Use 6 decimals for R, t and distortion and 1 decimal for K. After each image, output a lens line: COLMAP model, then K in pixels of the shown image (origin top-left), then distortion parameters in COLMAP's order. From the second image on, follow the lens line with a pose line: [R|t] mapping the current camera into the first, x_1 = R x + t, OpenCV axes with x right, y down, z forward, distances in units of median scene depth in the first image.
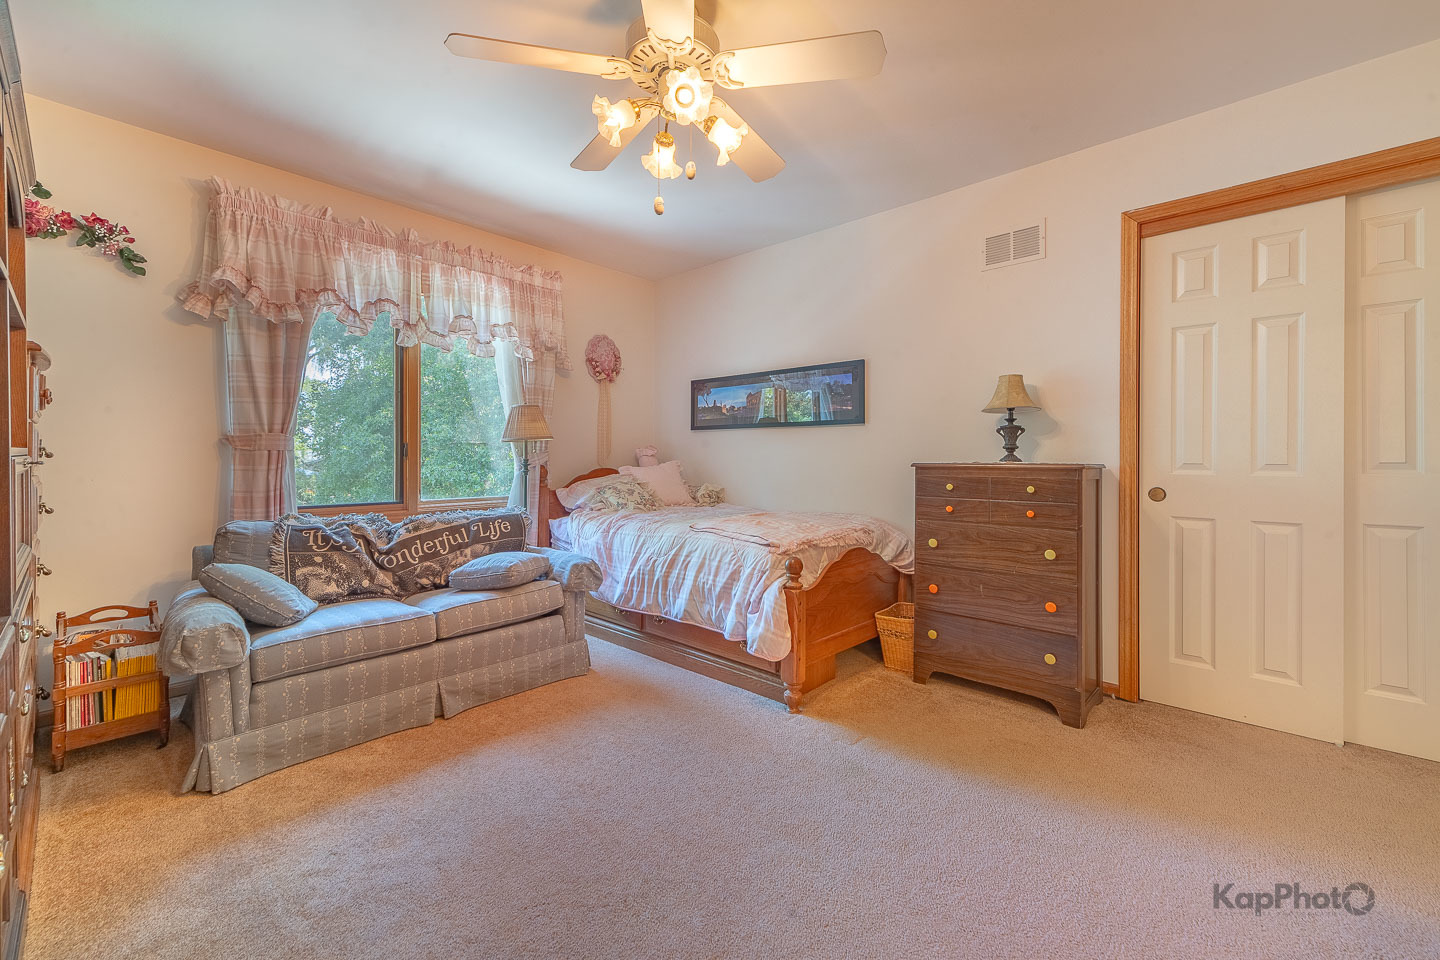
lens RADIAL K [[569.6, 0, 734.2], [0, 569.6, 465.8], [0, 0, 1]] dist [0.001103, -0.000123]
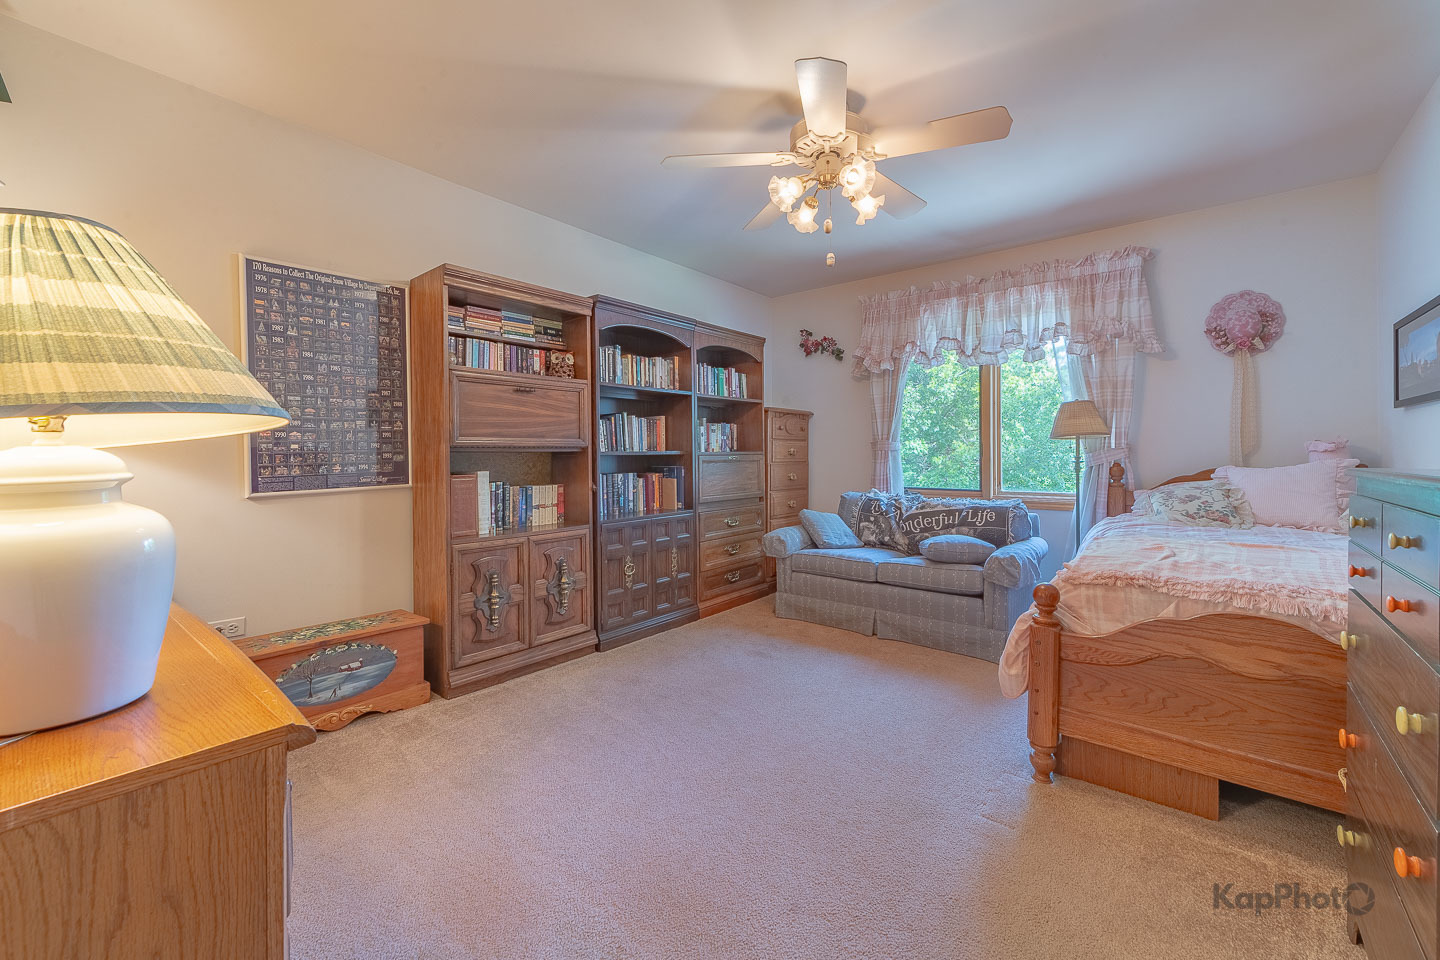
lens RADIAL K [[569.6, 0, 734.2], [0, 569.6, 465.8], [0, 0, 1]] dist [0.001103, -0.000123]
pose [[0.062507, 0.015748, -0.997920, 0.739387], [-0.015802, 0.999766, 0.014787, -0.001906], [0.997919, 0.014844, 0.062741, 0.450224]]
